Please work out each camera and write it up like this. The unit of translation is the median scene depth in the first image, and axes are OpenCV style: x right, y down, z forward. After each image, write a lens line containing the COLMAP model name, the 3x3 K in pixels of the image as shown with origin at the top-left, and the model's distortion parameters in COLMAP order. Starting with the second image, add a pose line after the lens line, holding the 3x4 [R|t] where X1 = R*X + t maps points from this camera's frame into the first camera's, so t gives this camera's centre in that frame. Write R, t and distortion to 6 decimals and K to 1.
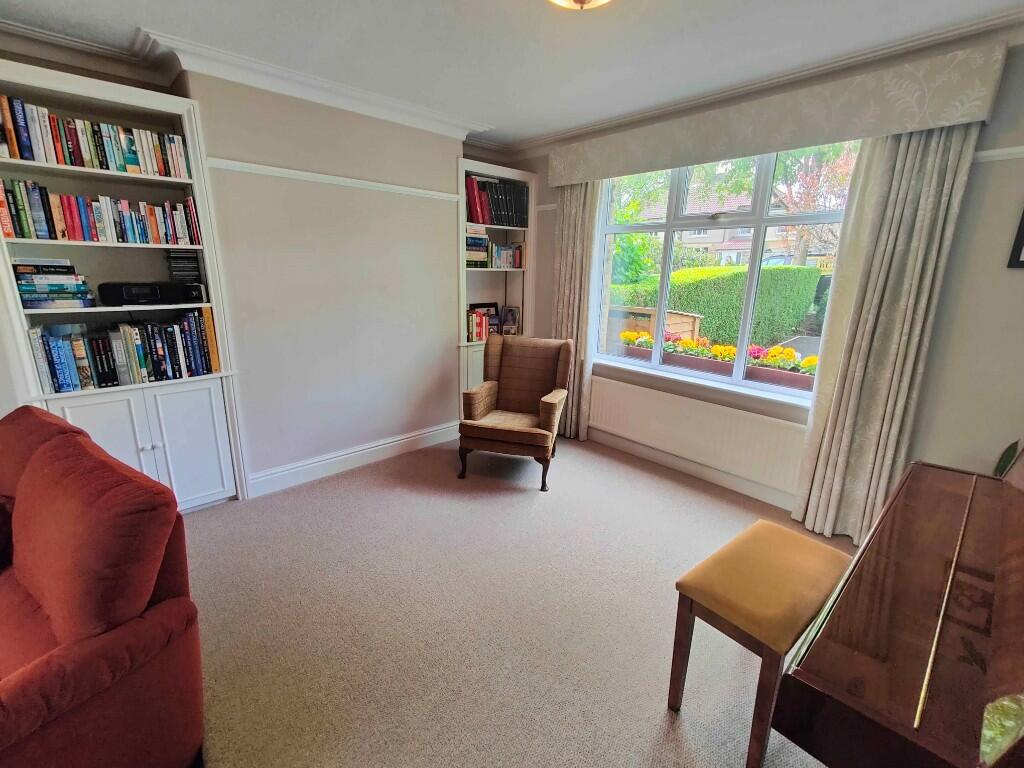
lens RADIAL K [[448.9, 0, 512.0], [0, 448.9, 384.0], [0, 0, 1]] dist [0.012800, 0.000419]
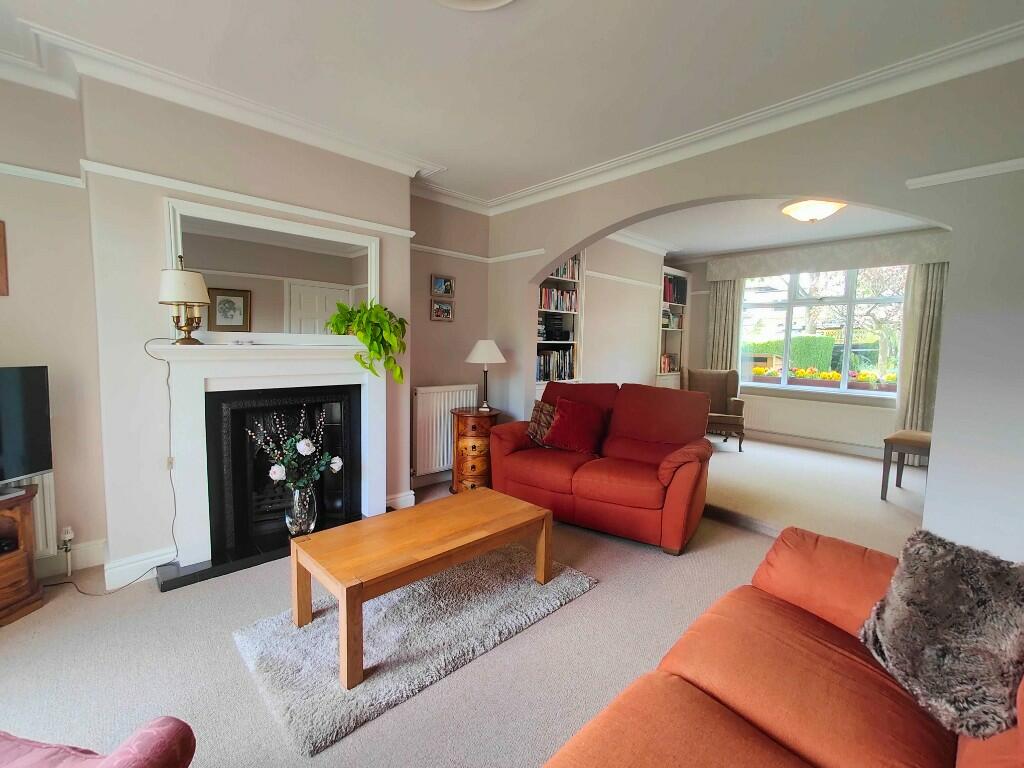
lens RADIAL K [[448.9, 0, 512.0], [0, 448.9, 384.0], [0, 0, 1]] dist [0.012800, 0.000419]
pose [[0.999776, 0.002839, 0.020982, -0.731384], [0.000635, 0.986506, -0.163726, 0.229183], [-0.021164, 0.163703, 0.986283, -0.619657]]
